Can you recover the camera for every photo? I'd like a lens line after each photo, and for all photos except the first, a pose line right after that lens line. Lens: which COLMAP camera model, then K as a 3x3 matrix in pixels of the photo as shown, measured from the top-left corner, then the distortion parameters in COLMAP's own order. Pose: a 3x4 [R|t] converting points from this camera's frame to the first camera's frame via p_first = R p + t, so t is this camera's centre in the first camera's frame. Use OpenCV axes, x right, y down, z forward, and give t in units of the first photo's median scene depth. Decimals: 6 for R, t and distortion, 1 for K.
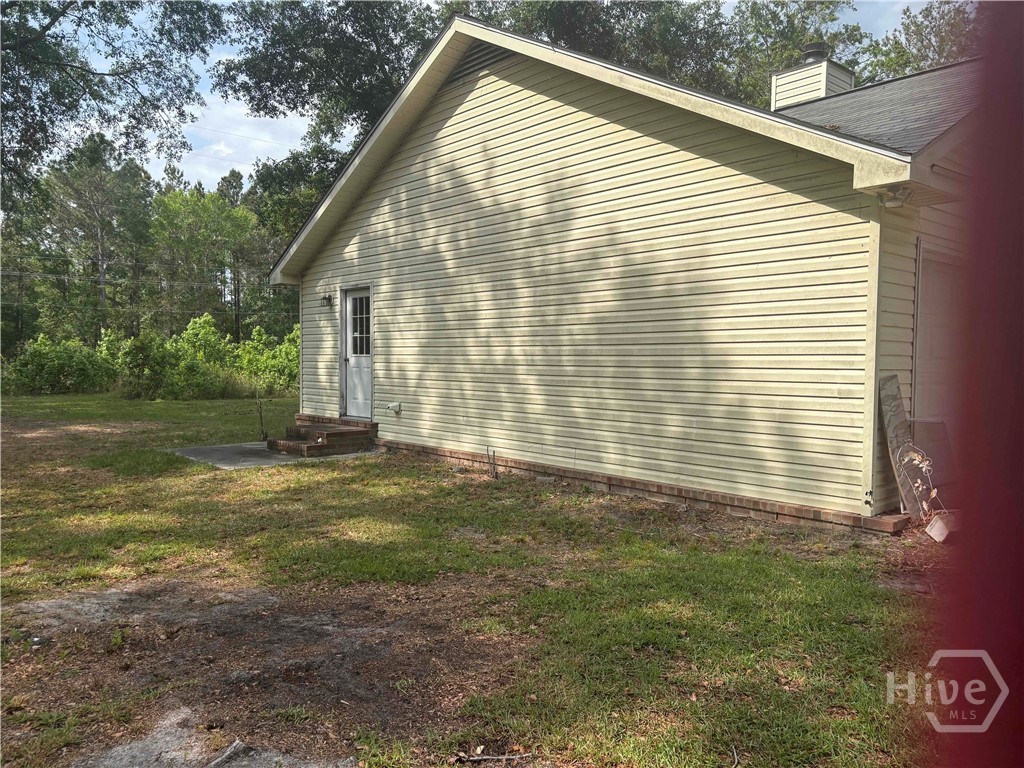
lens RADIAL K [[777.0, 0, 517.7], [0, 777.0, 388.2], [0, 0, 1]] dist [0.057689, -0.081101]
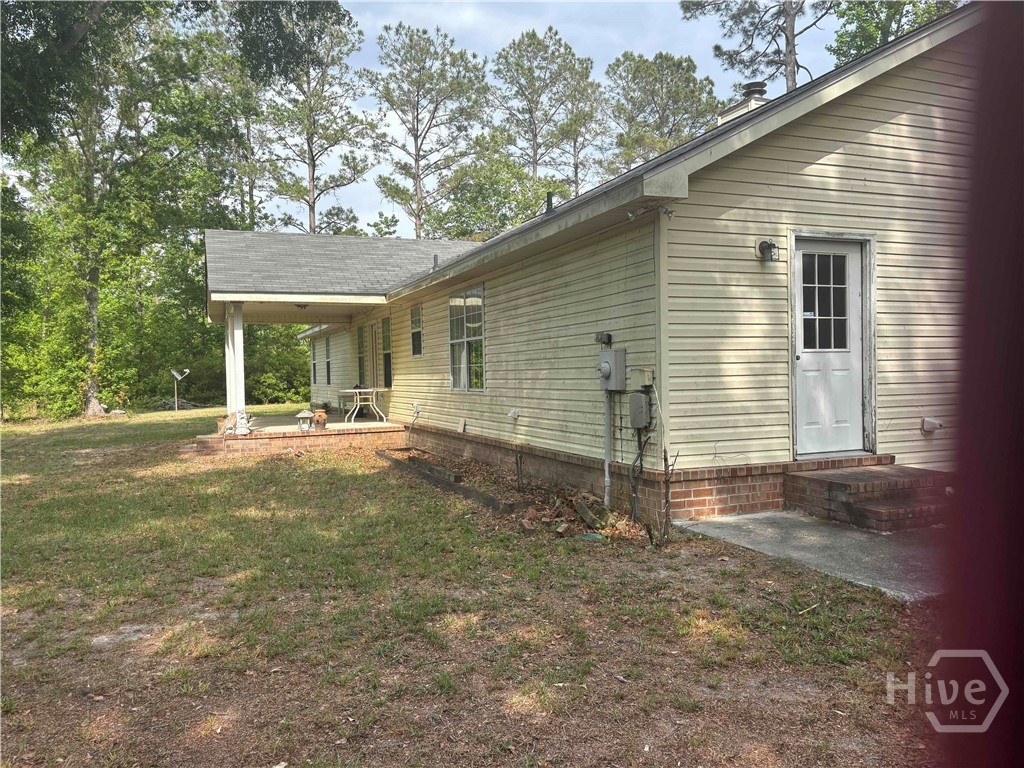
lens RADIAL K [[777.0, 0, 517.7], [0, 777.0, 388.2], [0, 0, 1]] dist [0.057689, -0.081101]
pose [[0.328299, -0.046430, 0.943432, -0.852552], [0.046794, 0.998364, 0.032850, -0.043164], [-0.943414, 0.033363, 0.329935, 1.015950]]
